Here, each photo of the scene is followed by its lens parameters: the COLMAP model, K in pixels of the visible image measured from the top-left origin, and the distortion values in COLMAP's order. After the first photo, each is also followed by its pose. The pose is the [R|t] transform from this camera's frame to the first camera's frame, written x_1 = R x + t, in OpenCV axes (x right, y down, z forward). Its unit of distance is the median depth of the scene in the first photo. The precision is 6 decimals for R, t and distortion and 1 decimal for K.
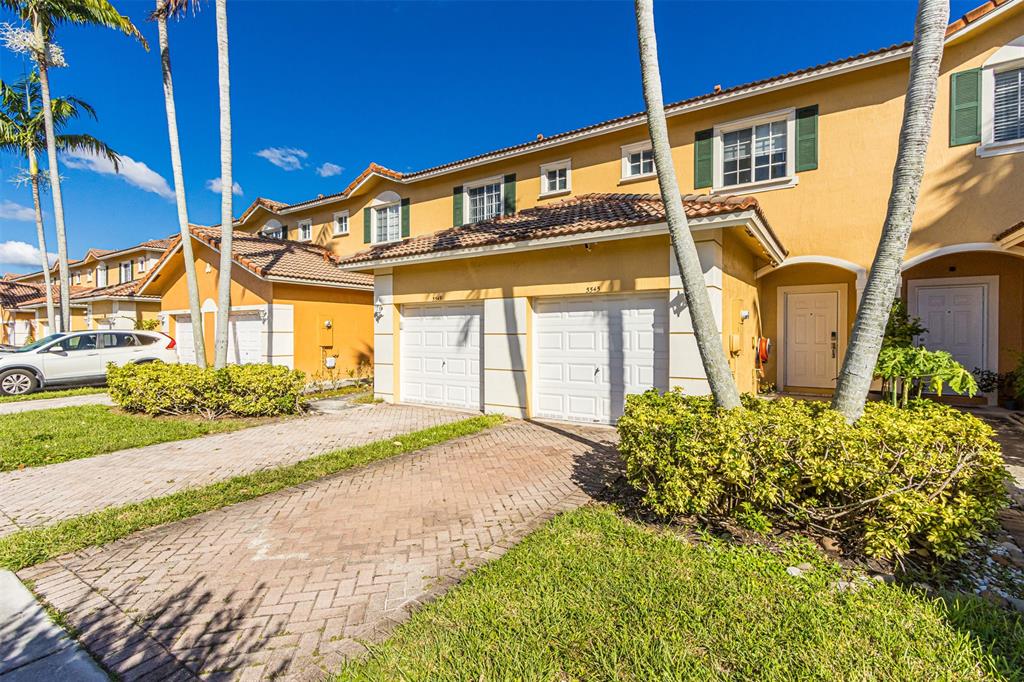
lens RADIAL K [[467.5, 0, 511.5], [0, 467.5, 341.5], [0, 0, 1]] dist [-0.000025, -0.000584]
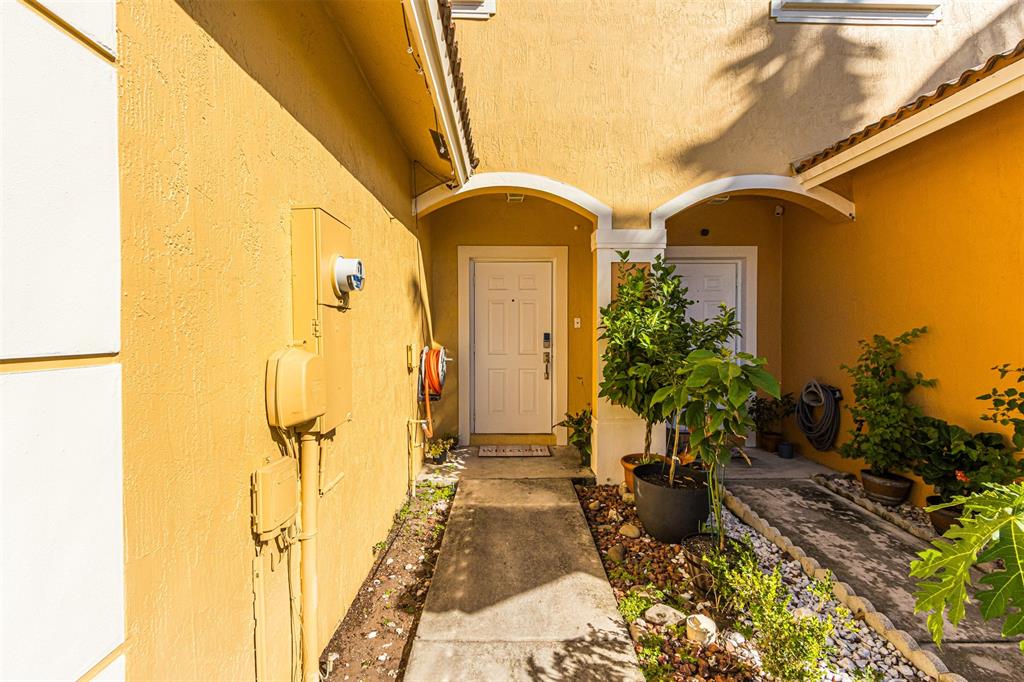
lens RADIAL K [[467.5, 0, 512.1], [0, 467.5, 341.3], [0, 0, 1]] dist [-0.000025, -0.000584]
pose [[0.808909, -0.011961, 0.587813, 0.345212], [0.008309, 0.999926, 0.008912, -0.016565], [-0.587876, -0.002325, 0.808948, 0.604965]]
